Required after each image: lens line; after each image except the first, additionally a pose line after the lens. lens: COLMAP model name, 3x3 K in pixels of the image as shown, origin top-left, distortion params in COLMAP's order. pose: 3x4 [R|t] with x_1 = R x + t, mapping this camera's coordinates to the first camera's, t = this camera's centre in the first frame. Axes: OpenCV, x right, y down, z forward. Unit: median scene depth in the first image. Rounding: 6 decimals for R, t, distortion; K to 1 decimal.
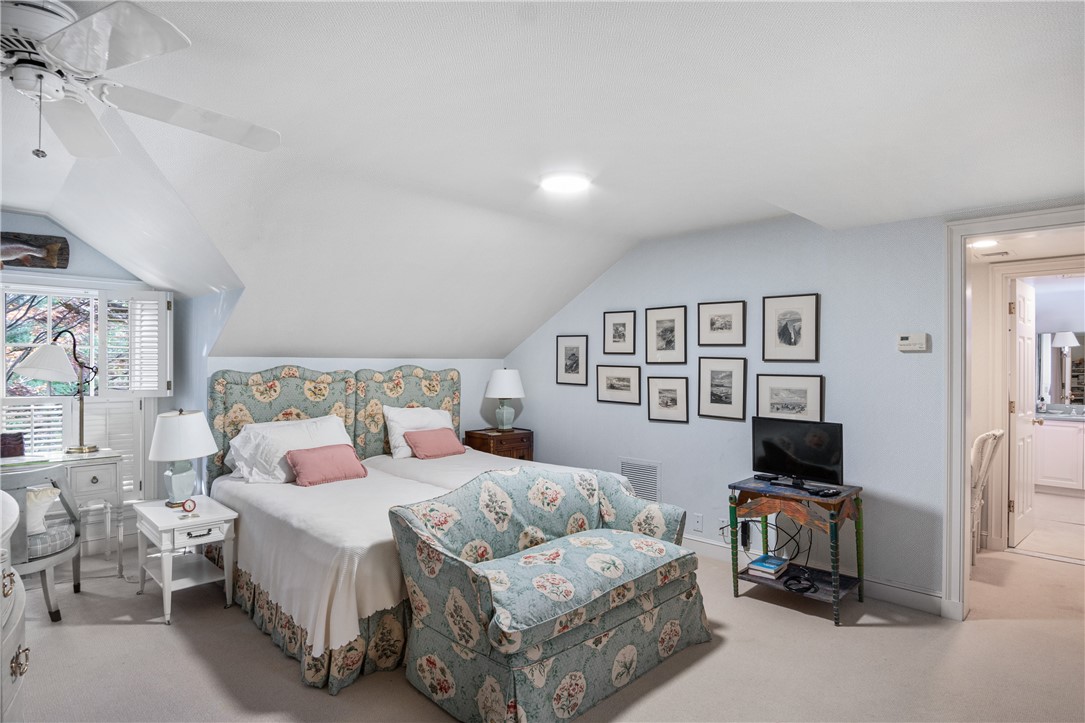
lens RADIAL K [[571.5, 0, 535.9], [0, 571.5, 366.4], [0, 0, 1]] dist [-0.030704, 0.007186]
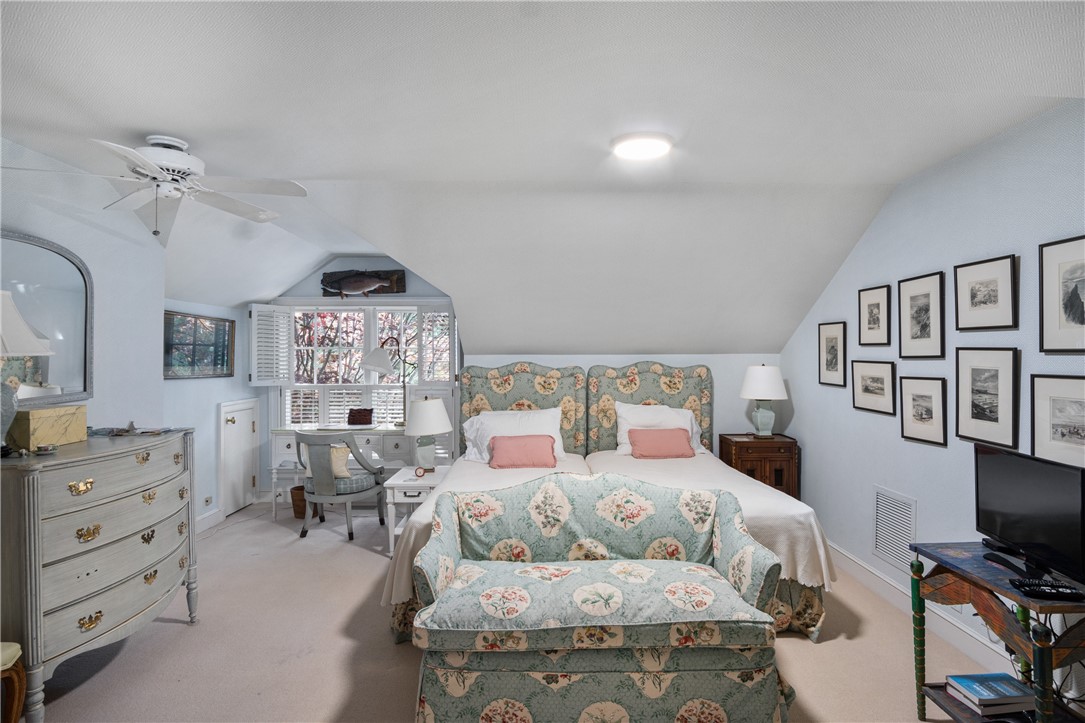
lens RADIAL K [[571.5, 0, 535.9], [0, 571.5, 366.4], [0, 0, 1]] dist [-0.030704, 0.007186]
pose [[0.734090, 0.002942, -0.679045, 0.389156], [0.001675, 0.999980, 0.006143, 0.000380], [0.679050, -0.005647, 0.734070, 0.200242]]
